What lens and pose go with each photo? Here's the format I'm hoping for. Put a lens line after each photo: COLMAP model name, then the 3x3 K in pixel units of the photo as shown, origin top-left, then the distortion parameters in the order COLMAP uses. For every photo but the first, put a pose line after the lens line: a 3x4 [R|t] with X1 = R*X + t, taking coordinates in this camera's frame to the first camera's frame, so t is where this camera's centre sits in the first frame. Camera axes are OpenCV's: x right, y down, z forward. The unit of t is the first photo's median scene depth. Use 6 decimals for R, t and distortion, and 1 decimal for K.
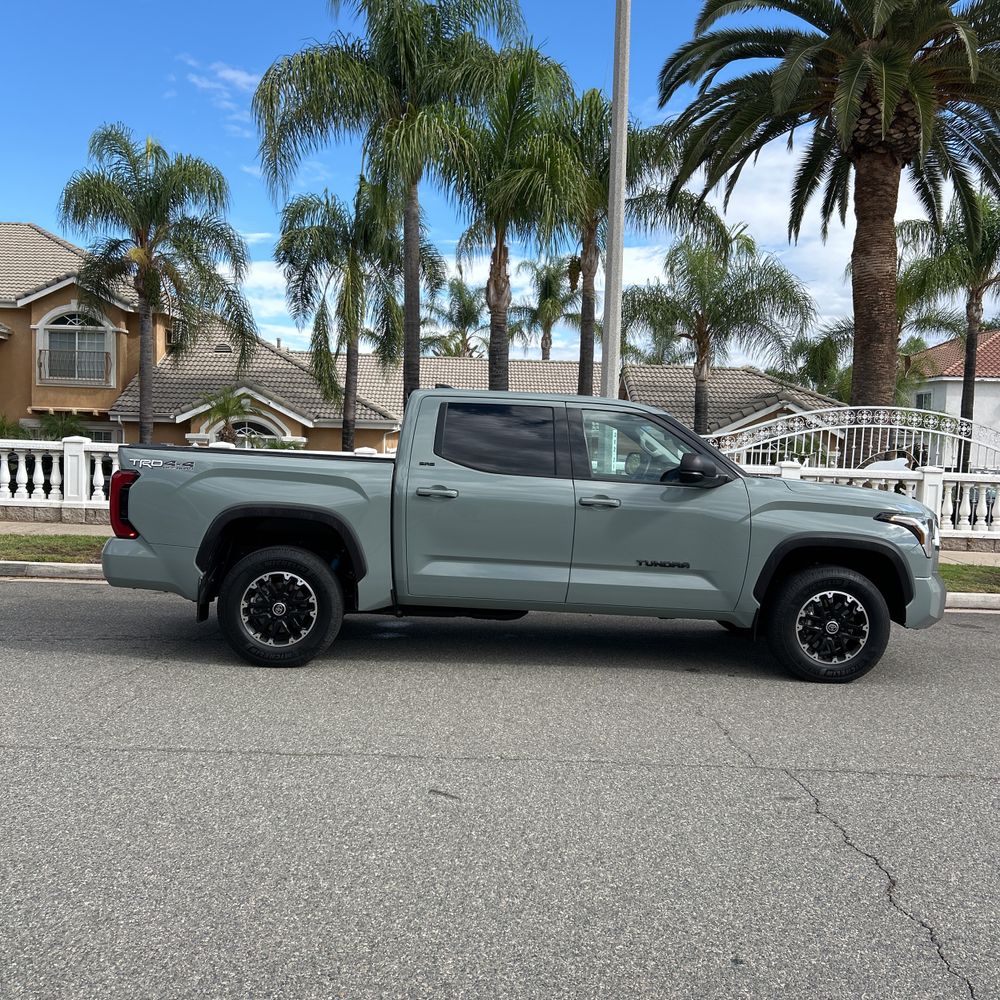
lens RADIAL K [[997.8, 0, 503.1], [0, 997.8, 501.3], [0, 0, 1]] dist [0.114773, -0.270689]
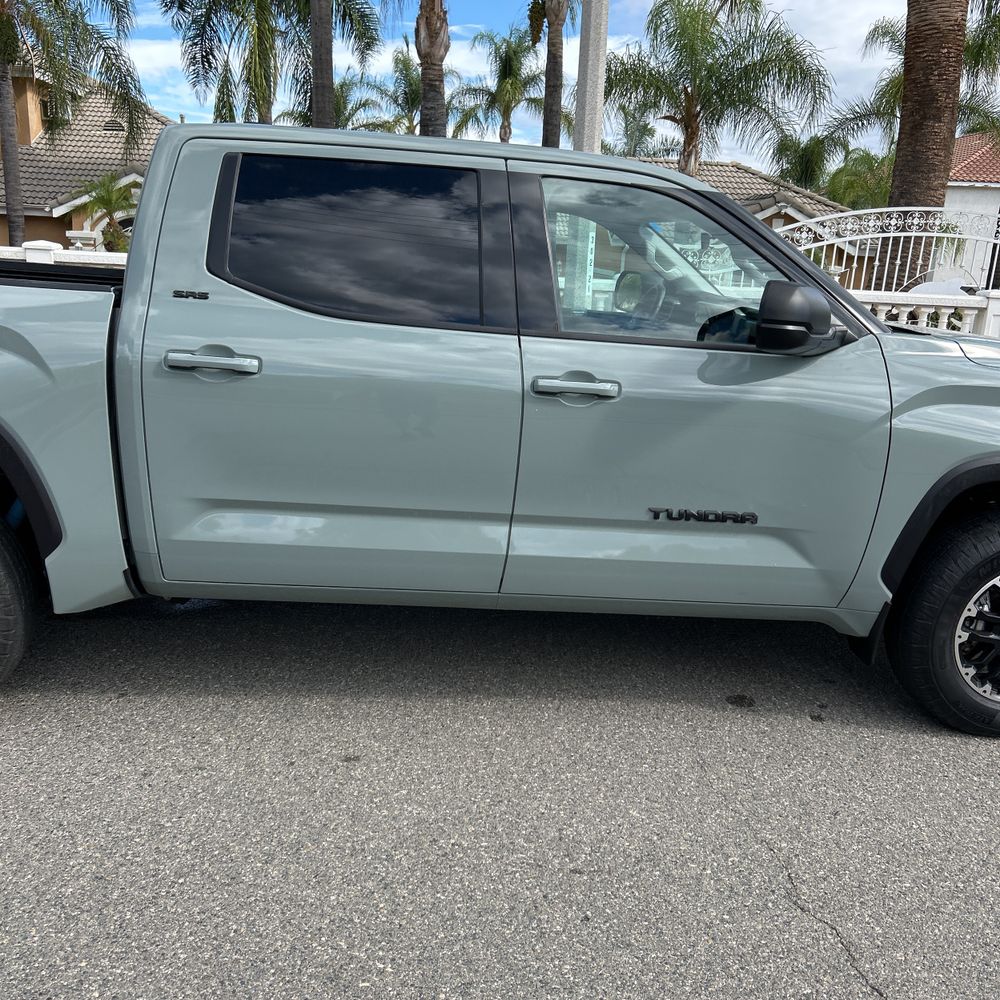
lens RADIAL K [[1008.7, 0, 510.6], [0, 1008.7, 504.2], [0, 0, 1]] dist [0.013276, 0.009355]
pose [[0.998783, 0.004051, 0.049155, 0.010894], [-0.013212, 0.982175, 0.187505, -0.007976], [-0.047520, -0.187926, 0.981033, 0.131937]]
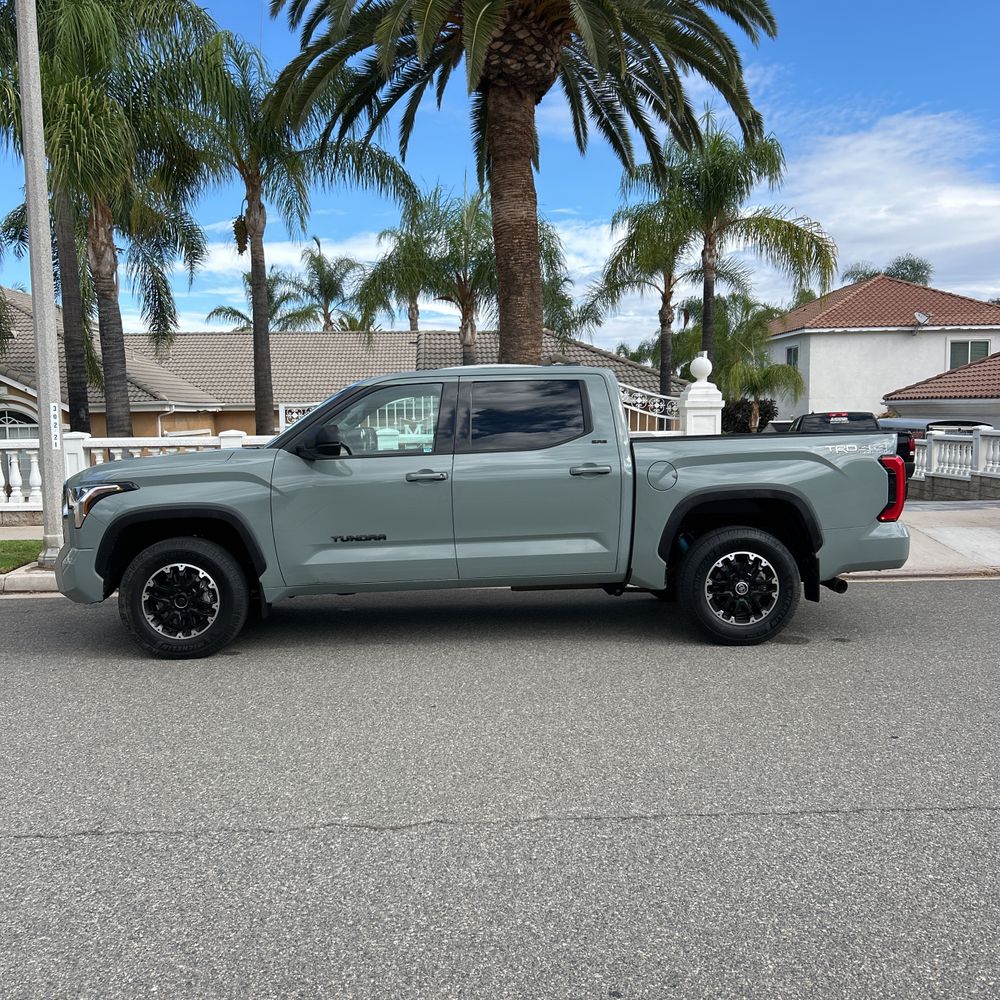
lens RADIAL K [[997.8, 0, 503.1], [0, 997.8, 501.3], [0, 0, 1]] dist [0.114773, -0.270689]
pose [[0.998598, -0.050363, 0.016299, 0.206669], [0.049922, 0.998403, 0.026438, 0.004478], [-0.017605, -0.025588, 0.999518, 0.044533]]
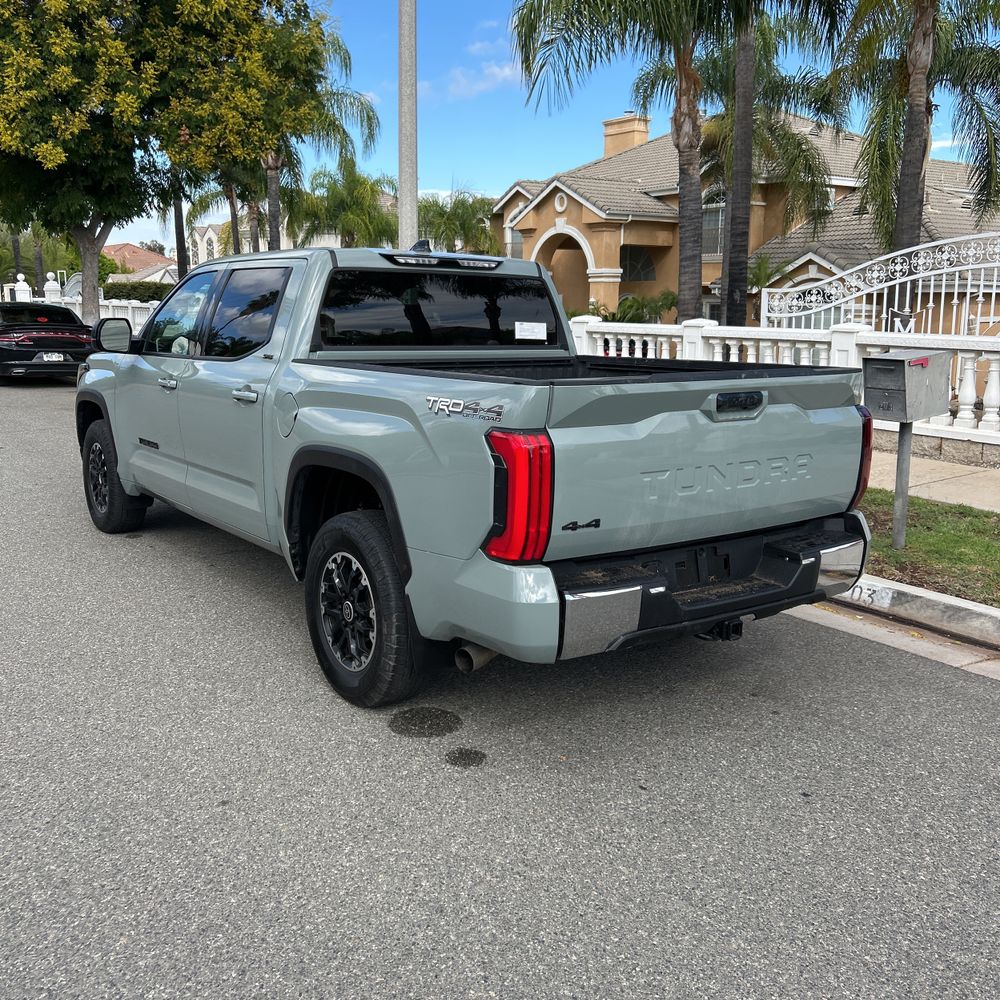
lens RADIAL K [[1006.7, 0, 492.4], [0, 1006.7, 485.2], [0, 0, 1]] dist [0.031752, -0.026389]
pose [[0.562695, 0.122999, -0.817463, 0.403973], [-0.036974, 0.991624, 0.123753, -0.003355], [0.825837, -0.039410, 0.562530, 0.223525]]
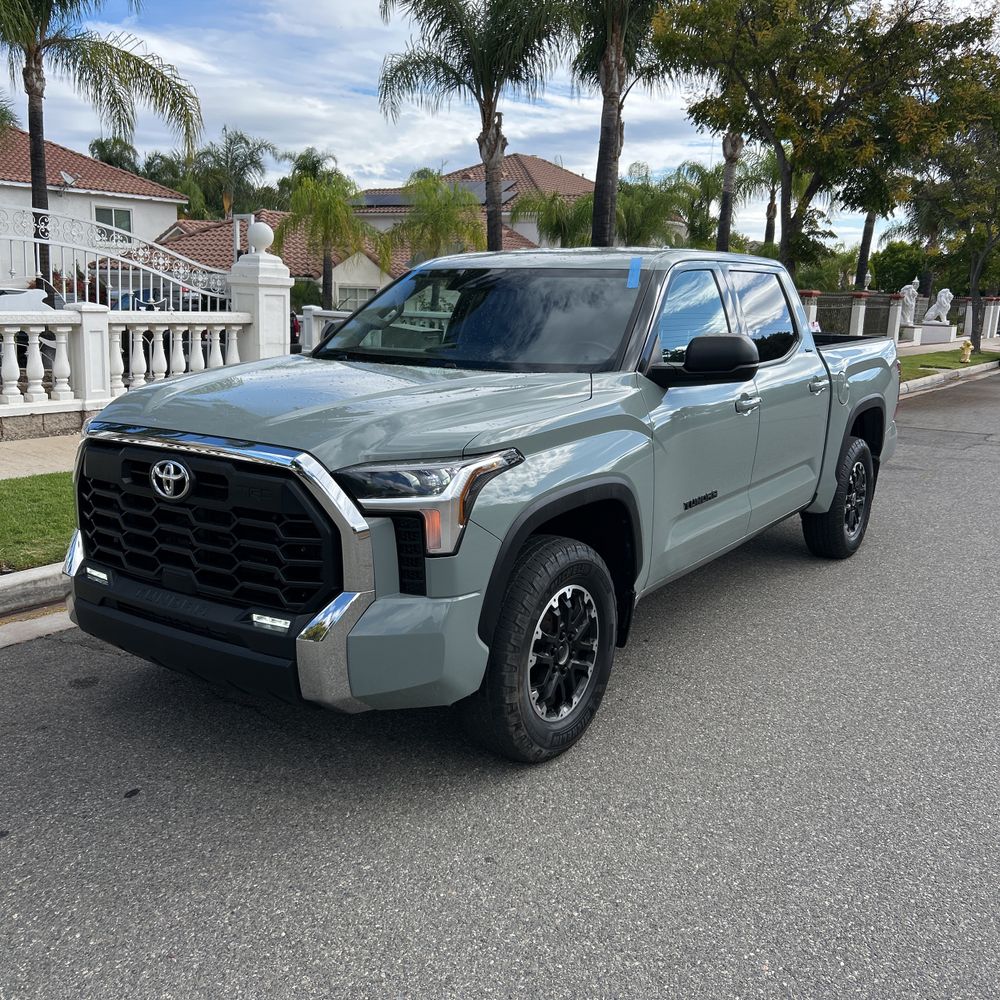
lens RADIAL K [[1011.4, 0, 487.8], [0, 1011.4, 488.0], [0, 0, 1]] dist [0.024272, -0.014200]
pose [[0.600844, -0.168110, 0.781489, 0.024308], [0.035515, 0.982285, 0.183999, -0.015746], [-0.798577, -0.082800, 0.596170, 0.216525]]
